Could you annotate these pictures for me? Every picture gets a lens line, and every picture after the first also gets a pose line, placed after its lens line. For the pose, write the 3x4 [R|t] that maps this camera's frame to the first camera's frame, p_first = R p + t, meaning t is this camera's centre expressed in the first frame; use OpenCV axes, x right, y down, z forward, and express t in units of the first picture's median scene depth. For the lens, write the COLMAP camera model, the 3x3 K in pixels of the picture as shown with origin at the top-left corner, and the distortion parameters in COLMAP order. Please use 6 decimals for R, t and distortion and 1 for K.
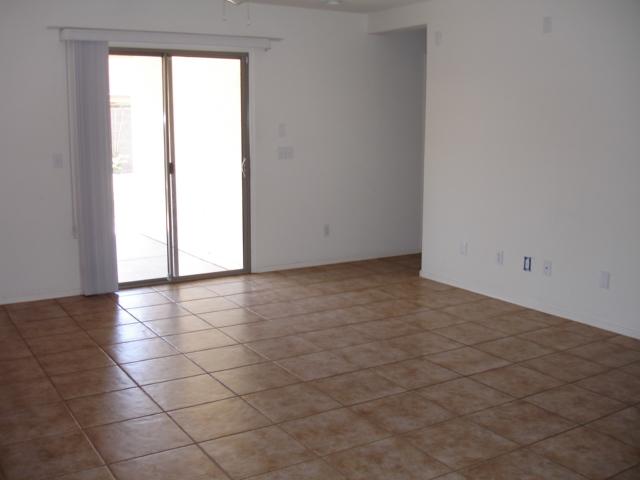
lens RADIAL K [[723.7, 0, 320.2], [0, 723.7, 239.5], [0, 0, 1]] dist [-0.082643, 0.000000]
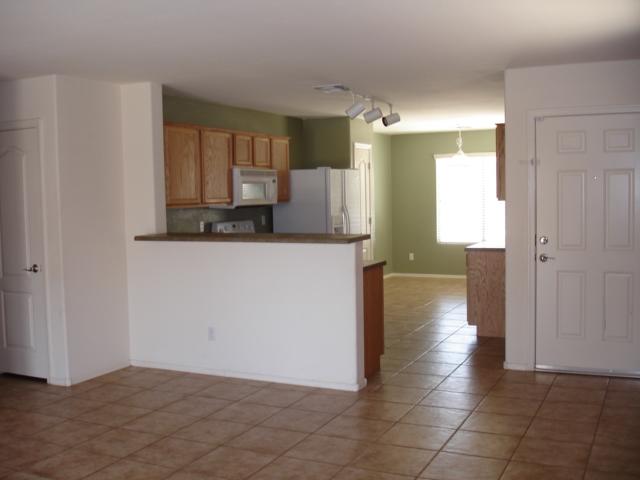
lens RADIAL K [[723.7, 0, 320.4], [0, 723.7, 239.2], [0, 0, 1]] dist [-0.082643, 0.000000]
pose [[-0.534009, -0.050963, 0.843942, -0.858278], [0.158818, 0.974367, 0.159332, -0.252713], [-0.830429, 0.219118, -0.512226, 1.323602]]
